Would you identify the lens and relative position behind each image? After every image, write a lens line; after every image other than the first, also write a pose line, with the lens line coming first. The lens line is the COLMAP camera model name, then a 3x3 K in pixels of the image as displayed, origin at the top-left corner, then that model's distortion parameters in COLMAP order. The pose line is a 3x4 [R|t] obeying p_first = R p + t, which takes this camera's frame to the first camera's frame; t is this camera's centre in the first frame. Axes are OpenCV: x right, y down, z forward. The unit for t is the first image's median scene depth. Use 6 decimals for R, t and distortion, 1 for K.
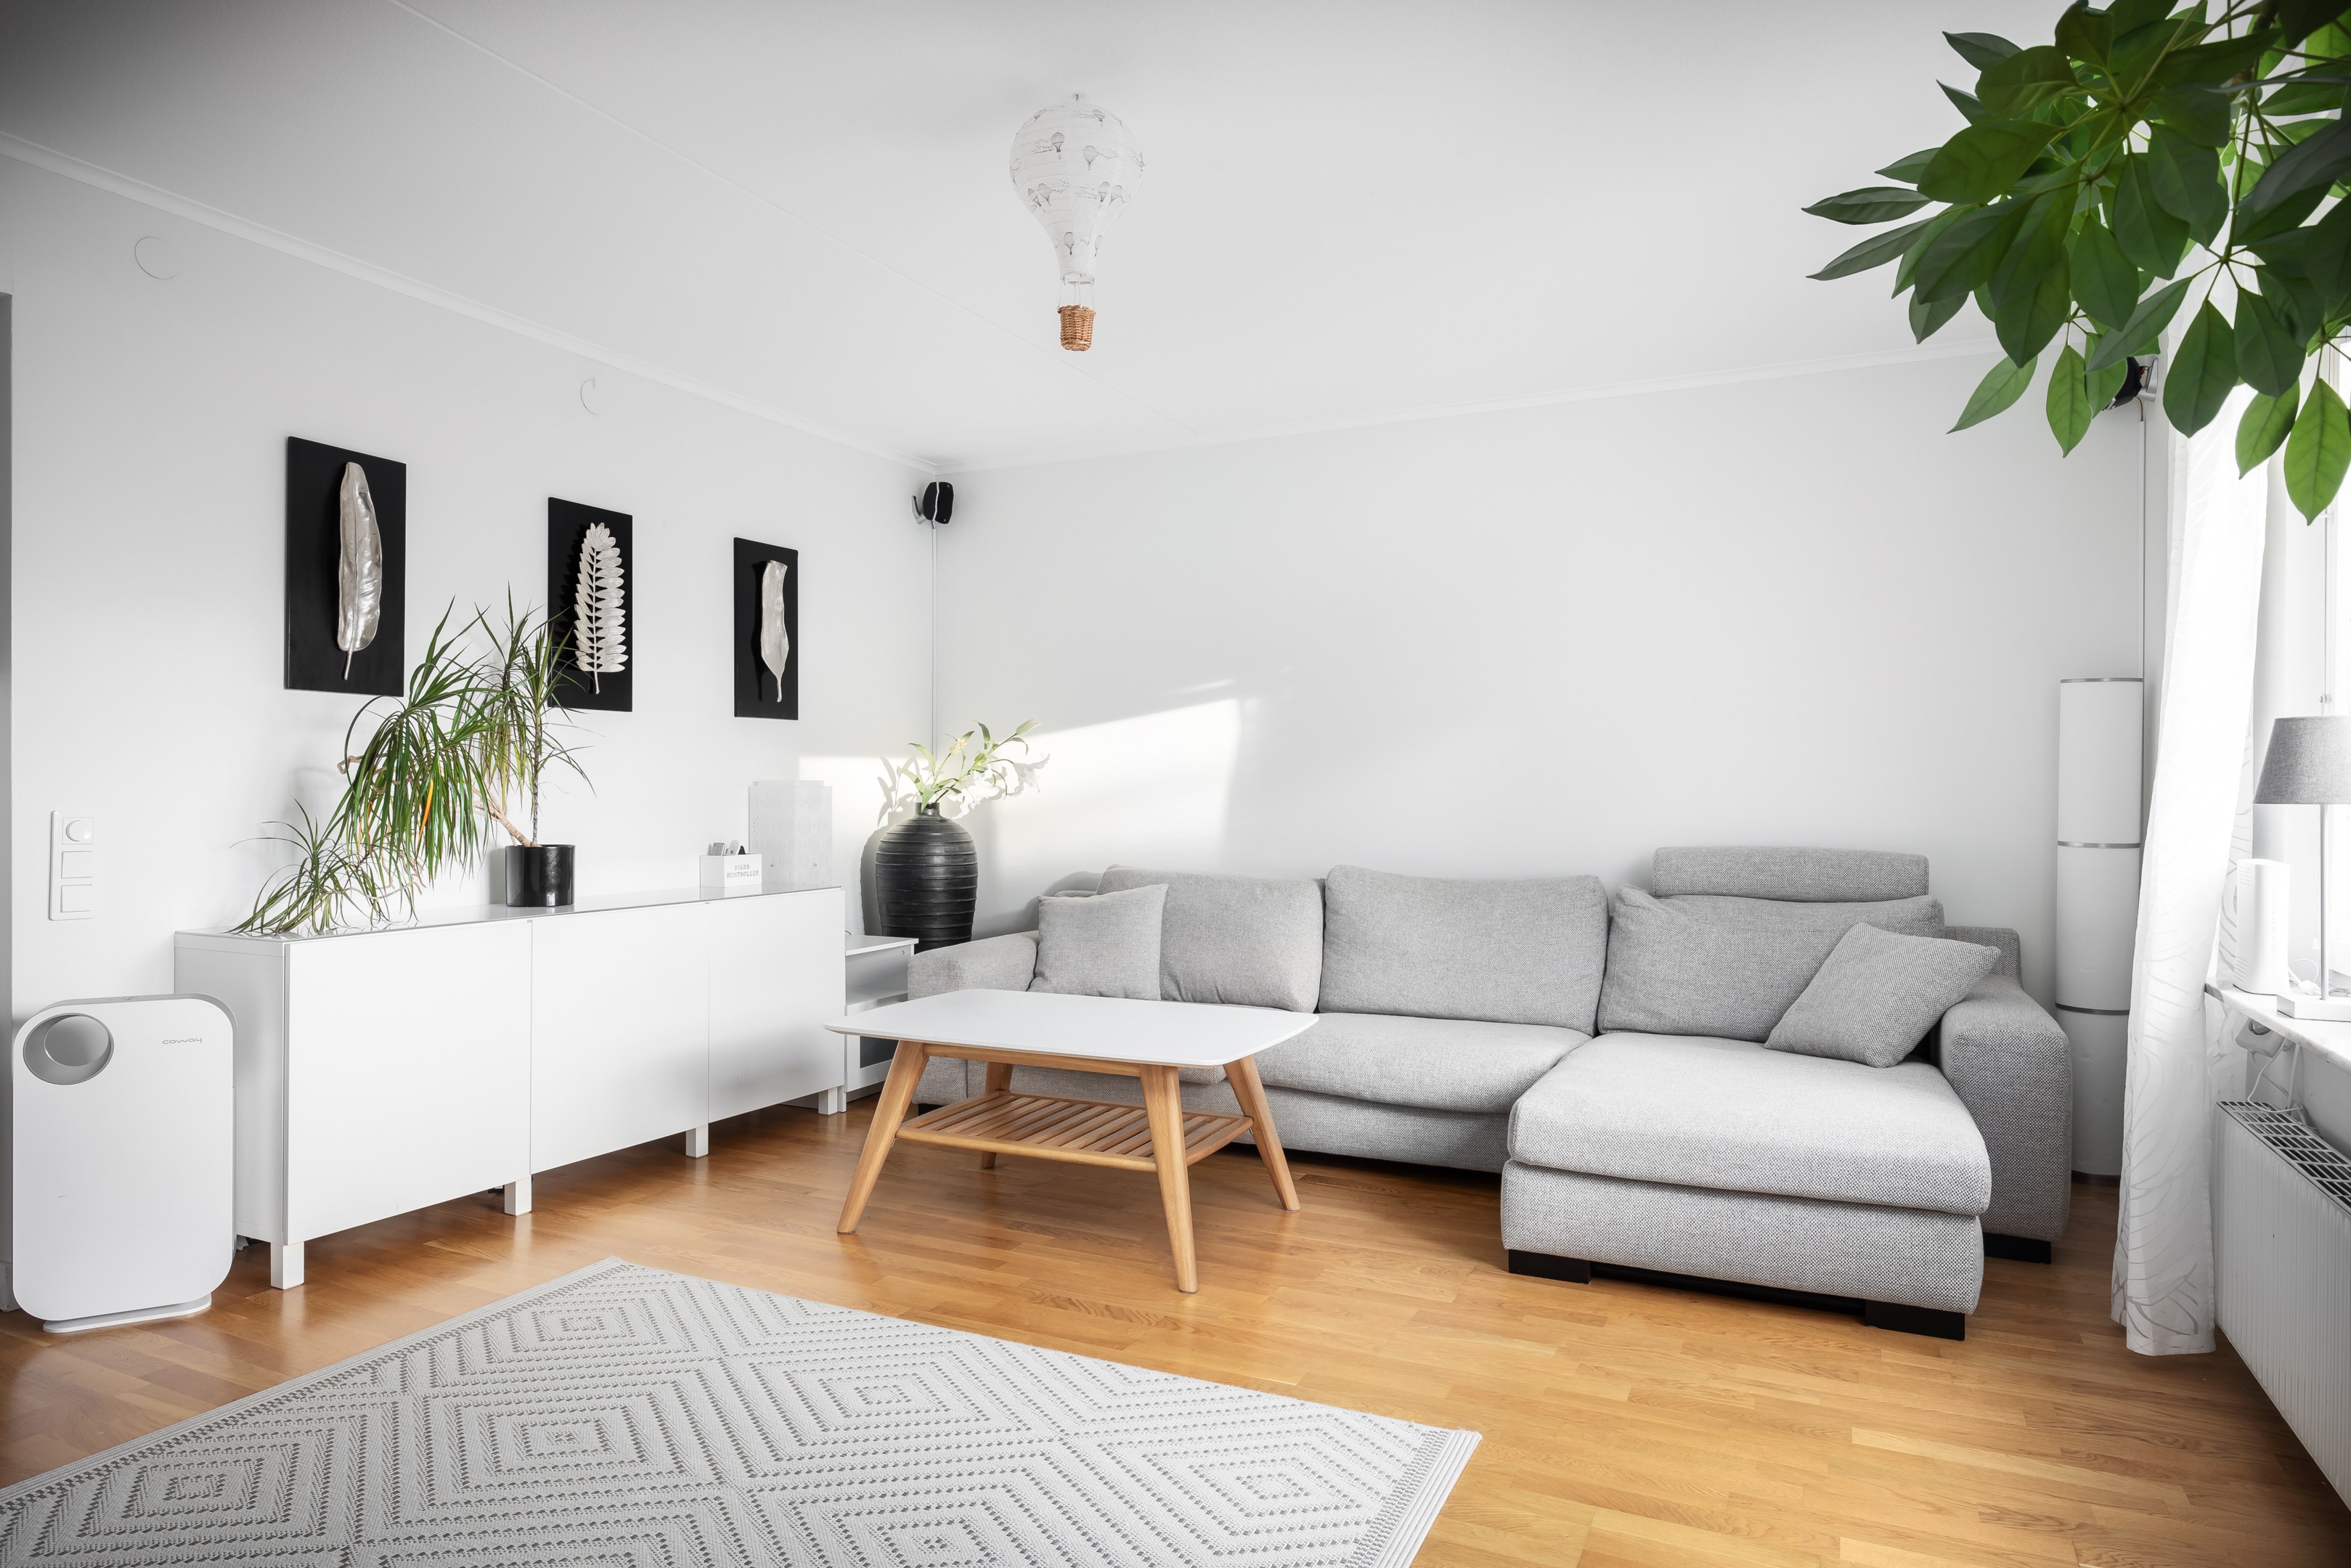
lens RADIAL K [[1404.3, 0, 1175.0], [0, 1404.3, 780.3], [0, 0, 1]] dist [0.001372, 0.001097]
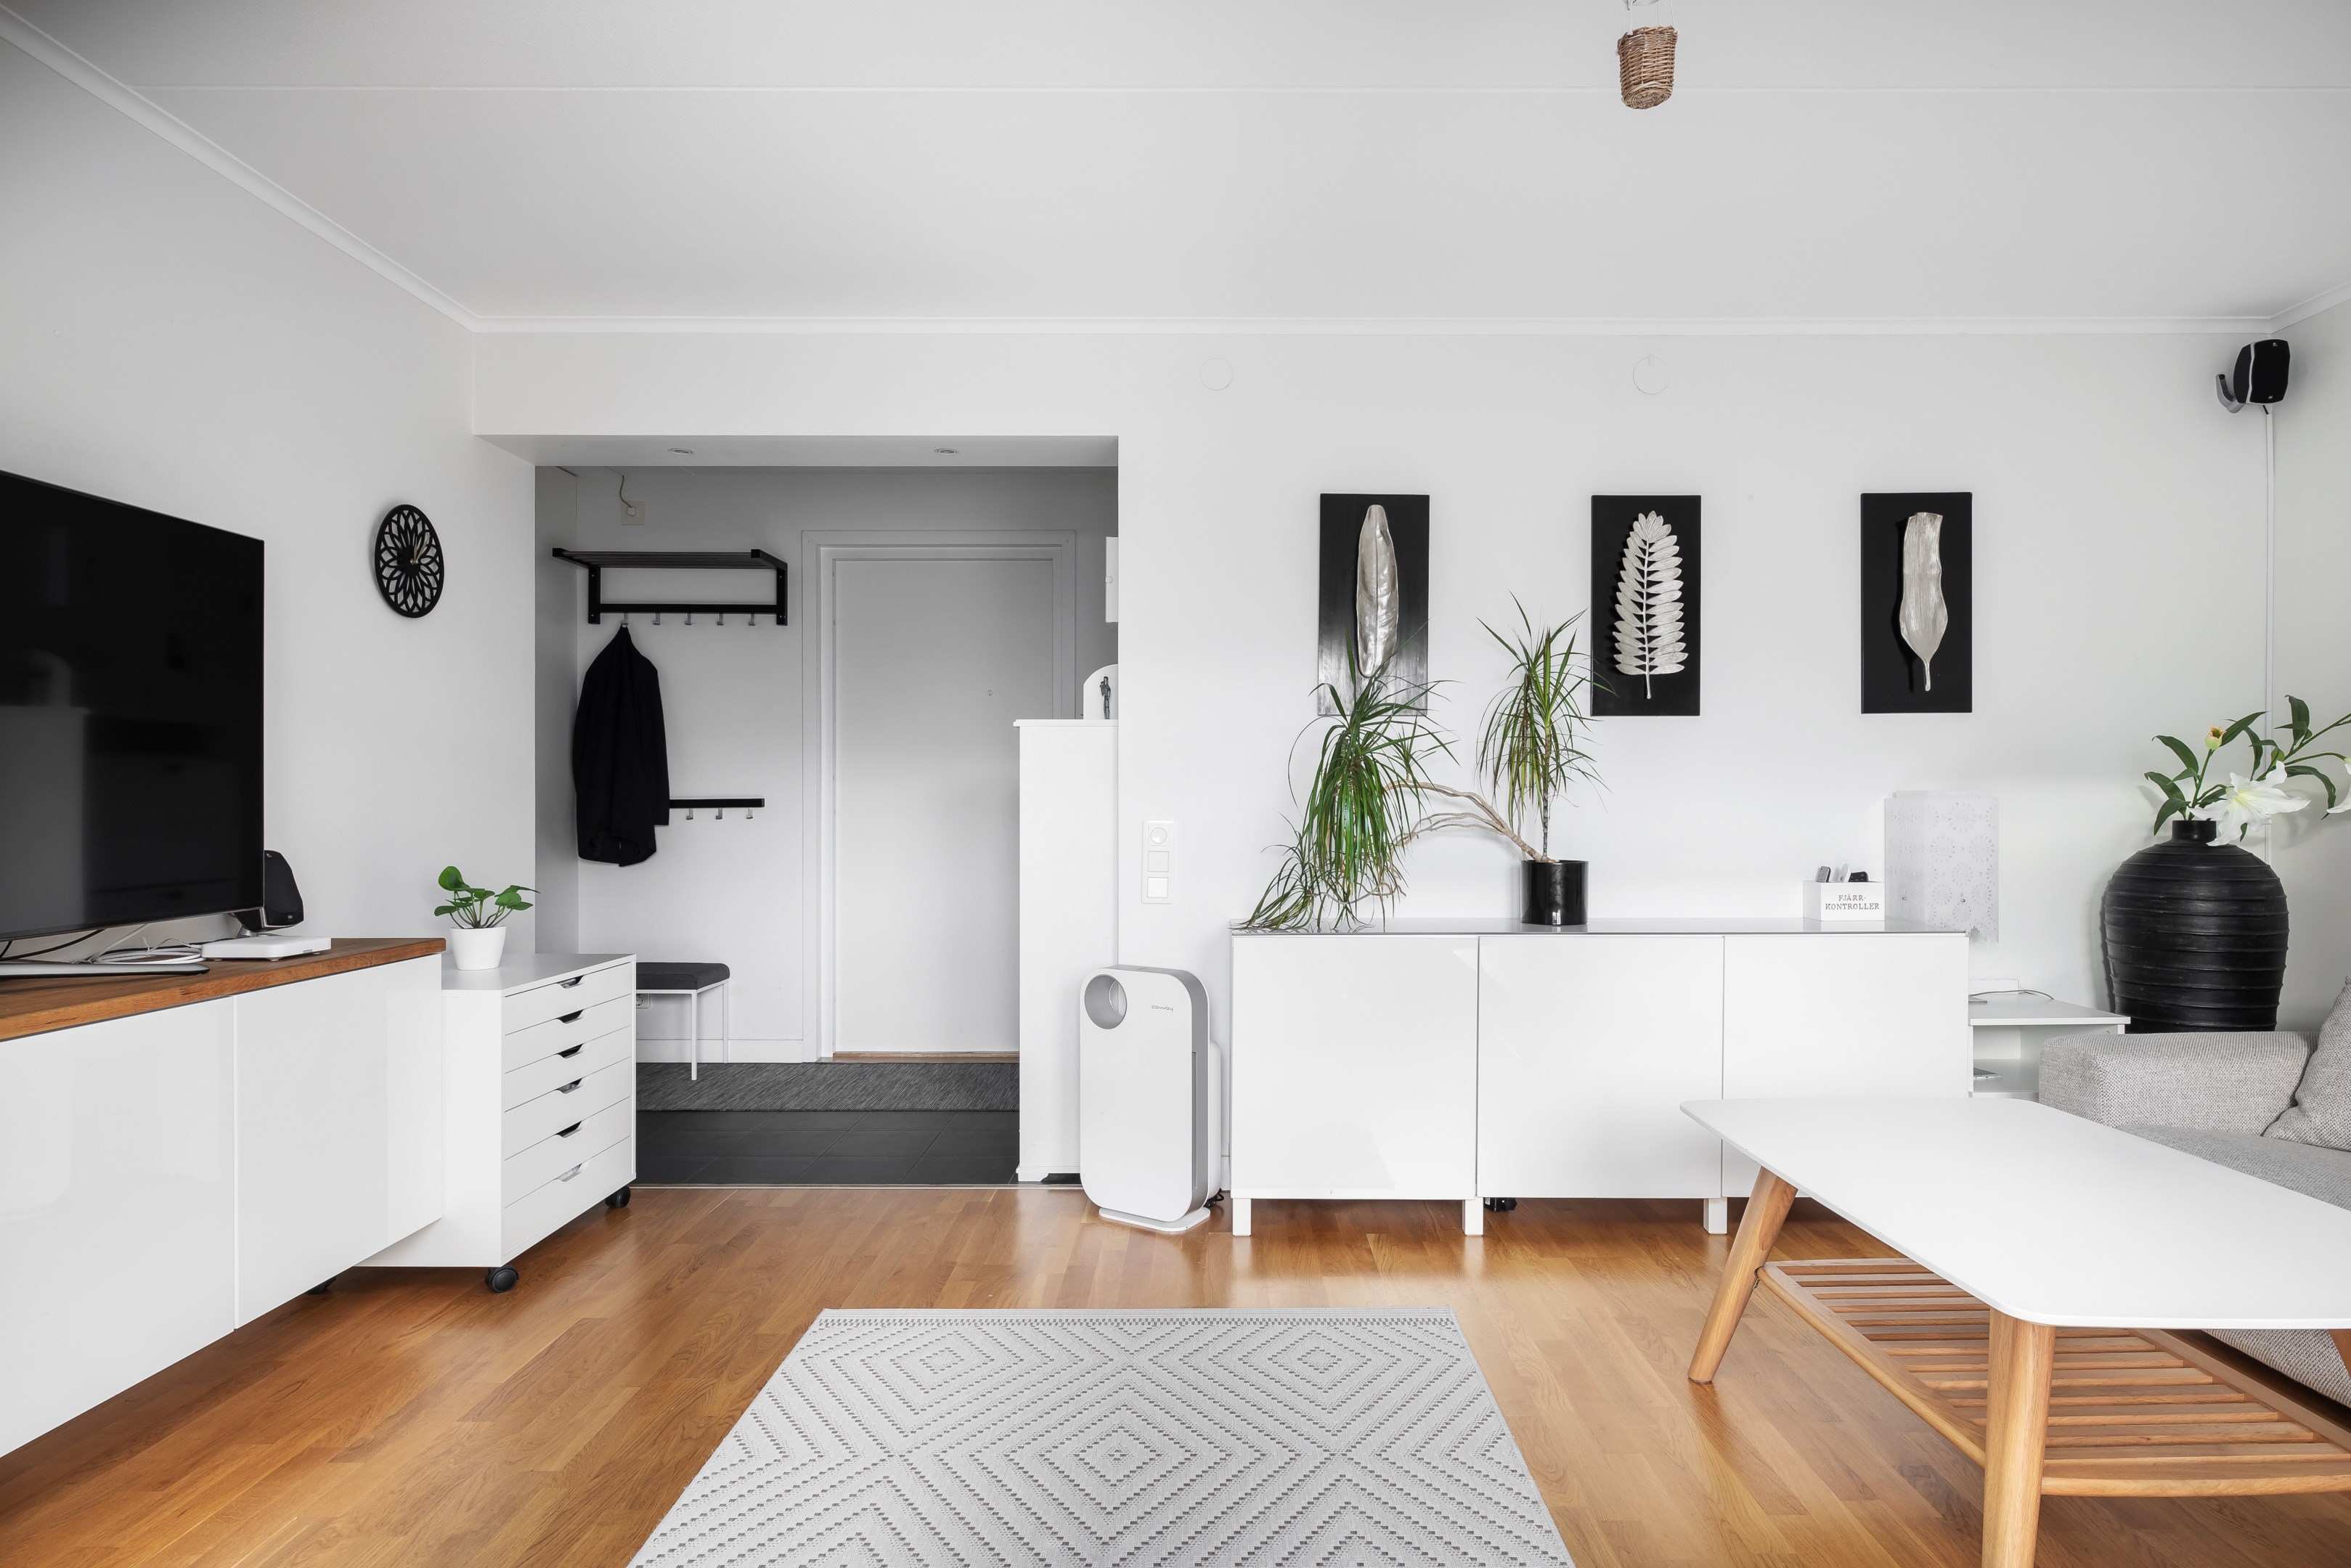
lens RADIAL K [[1327.4, 0, 1176.1], [0, 1327.4, 802.3], [0, 0, 1]] dist [0.006137, 0.003039]
pose [[0.445483, -0.000680, -0.895290, 0.230178], [0.007667, 0.999966, 0.003055, 0.001340], [0.895257, -0.008225, 0.445473, 0.336524]]
